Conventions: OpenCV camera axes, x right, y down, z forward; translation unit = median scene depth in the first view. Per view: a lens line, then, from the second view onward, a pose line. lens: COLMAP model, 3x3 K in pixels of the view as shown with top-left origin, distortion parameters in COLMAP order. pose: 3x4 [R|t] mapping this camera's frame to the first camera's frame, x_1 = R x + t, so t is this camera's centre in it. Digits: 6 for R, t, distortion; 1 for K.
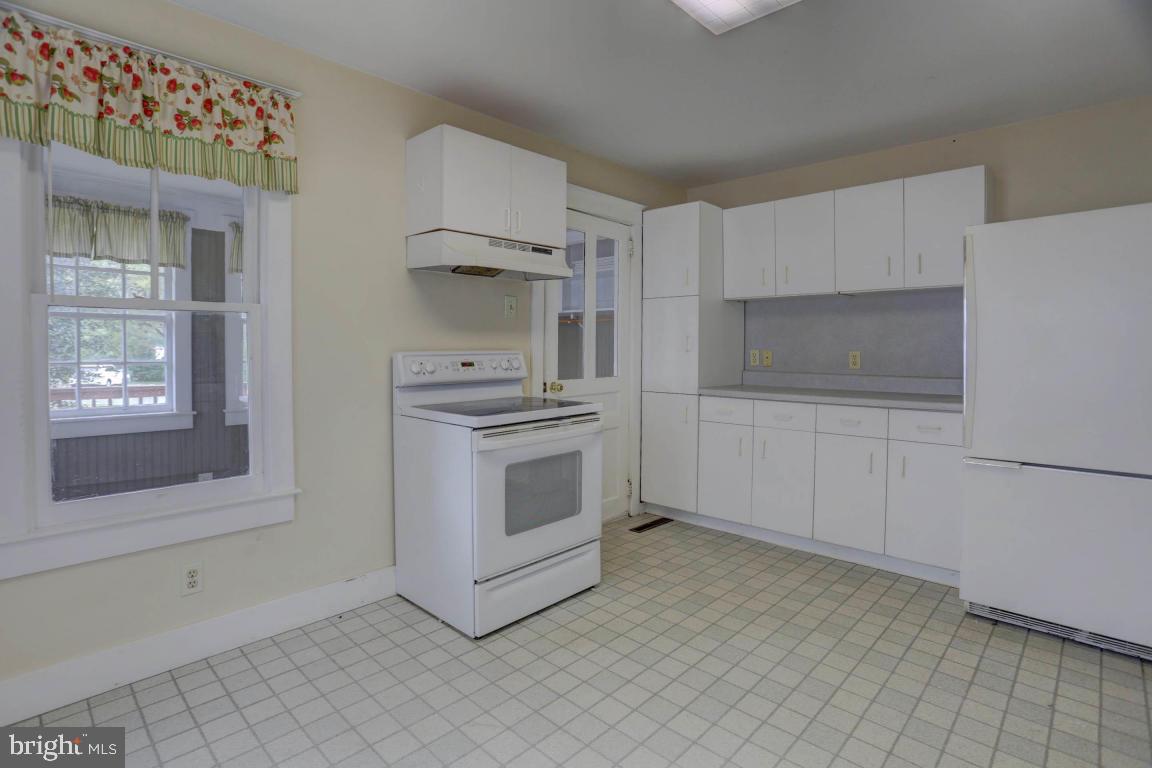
lens RADIAL K [[571.0, 0, 557.8], [0, 571.0, 360.4], [0, 0, 1]] dist [-0.024135, 0.005001]
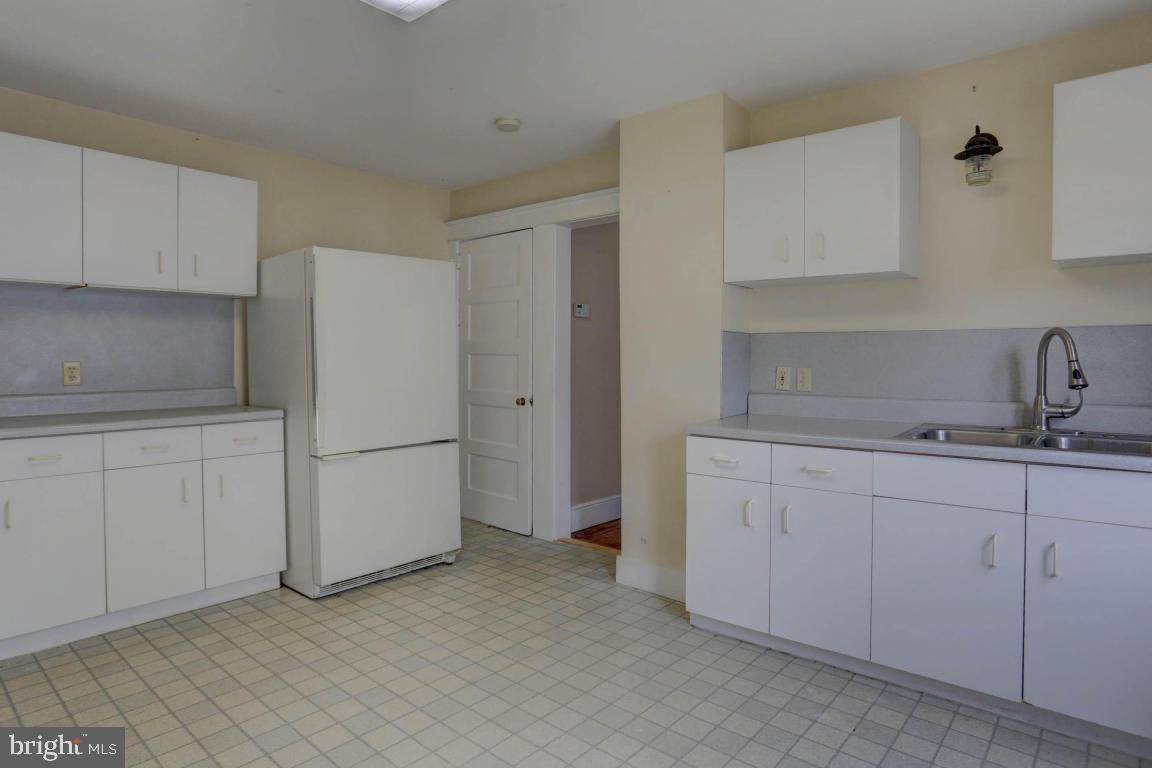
lens RADIAL K [[654.8, 0, 575.9], [0, 654.8, 375.5], [0, 0, 1]] dist [-0.005589, -0.000623]
pose [[-0.041631, -0.029699, 0.998692, -0.559243], [0.023062, 0.999263, 0.030677, -0.014210], [-0.998867, 0.024309, -0.040915, 0.539419]]
